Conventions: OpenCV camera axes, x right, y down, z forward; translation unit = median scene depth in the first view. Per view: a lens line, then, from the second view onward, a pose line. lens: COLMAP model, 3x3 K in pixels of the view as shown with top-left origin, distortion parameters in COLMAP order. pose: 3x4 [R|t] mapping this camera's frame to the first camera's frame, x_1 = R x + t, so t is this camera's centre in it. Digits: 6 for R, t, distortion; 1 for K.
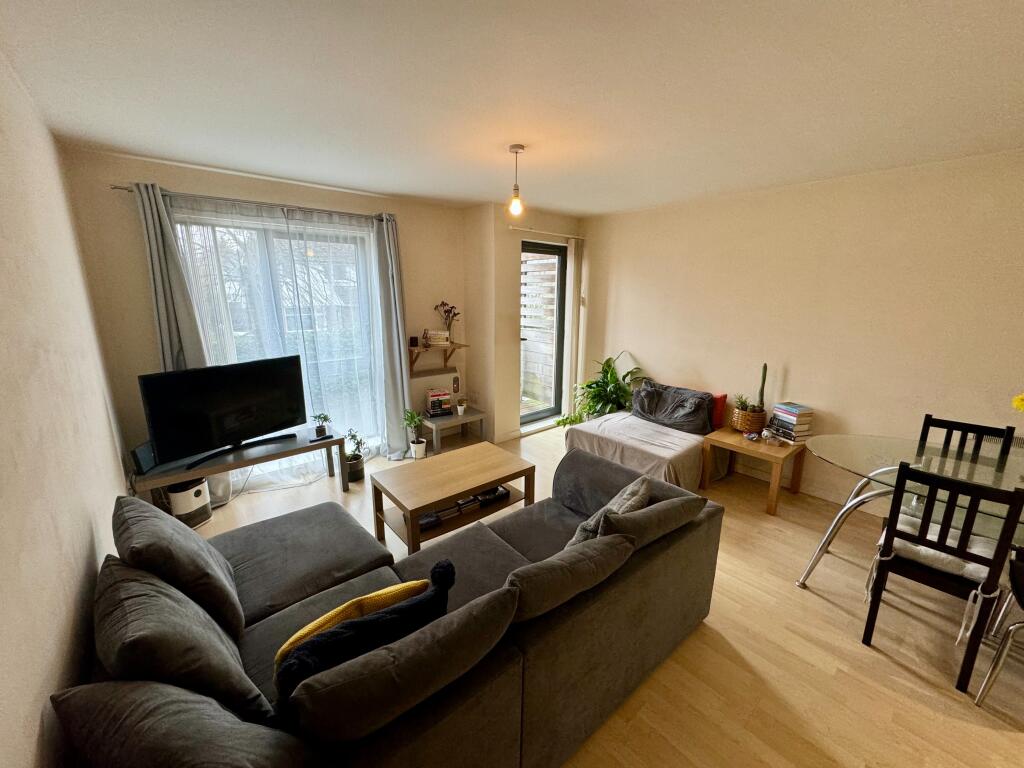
lens RADIAL K [[405.4, 0, 516.1], [0, 405.4, 382.7], [0, 0, 1]] dist [-0.001241, -0.000102]
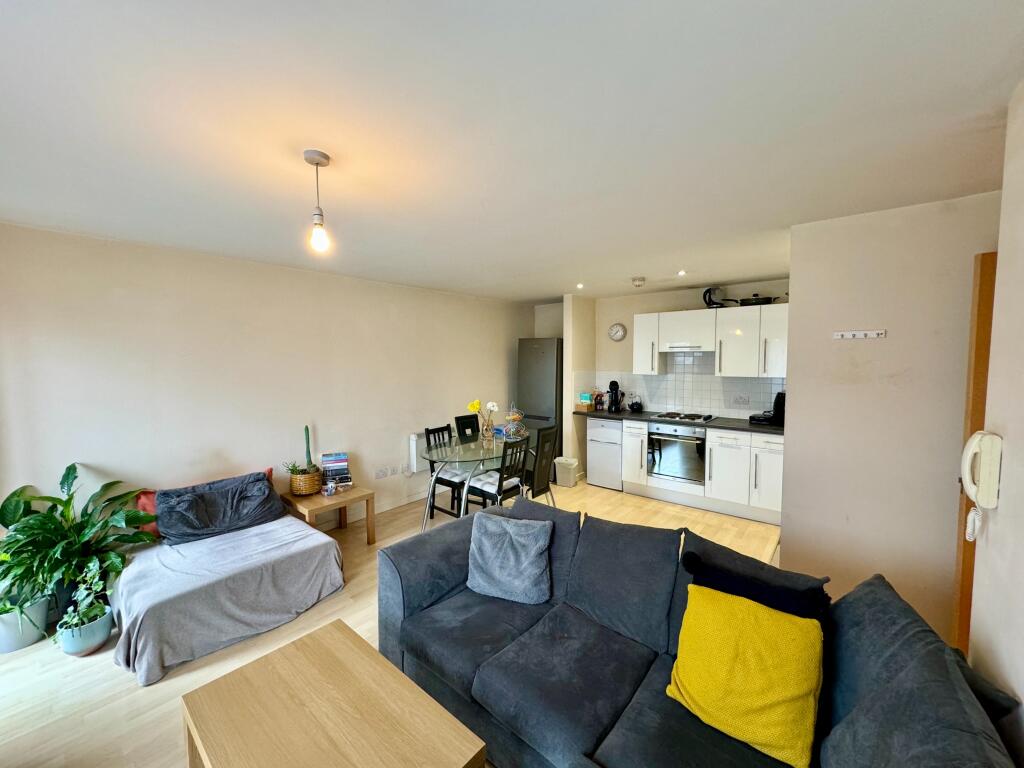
lens RADIAL K [[405.4, 0, 509.8], [0, 405.4, 380.2], [0, 0, 1]] dist [-0.001241, -0.000102]
pose [[-0.173821, -0.058082, 0.983063, -0.556120], [0.217295, 0.971392, 0.095813, -0.158378], [-0.960505, 0.230269, -0.156228, 0.657023]]
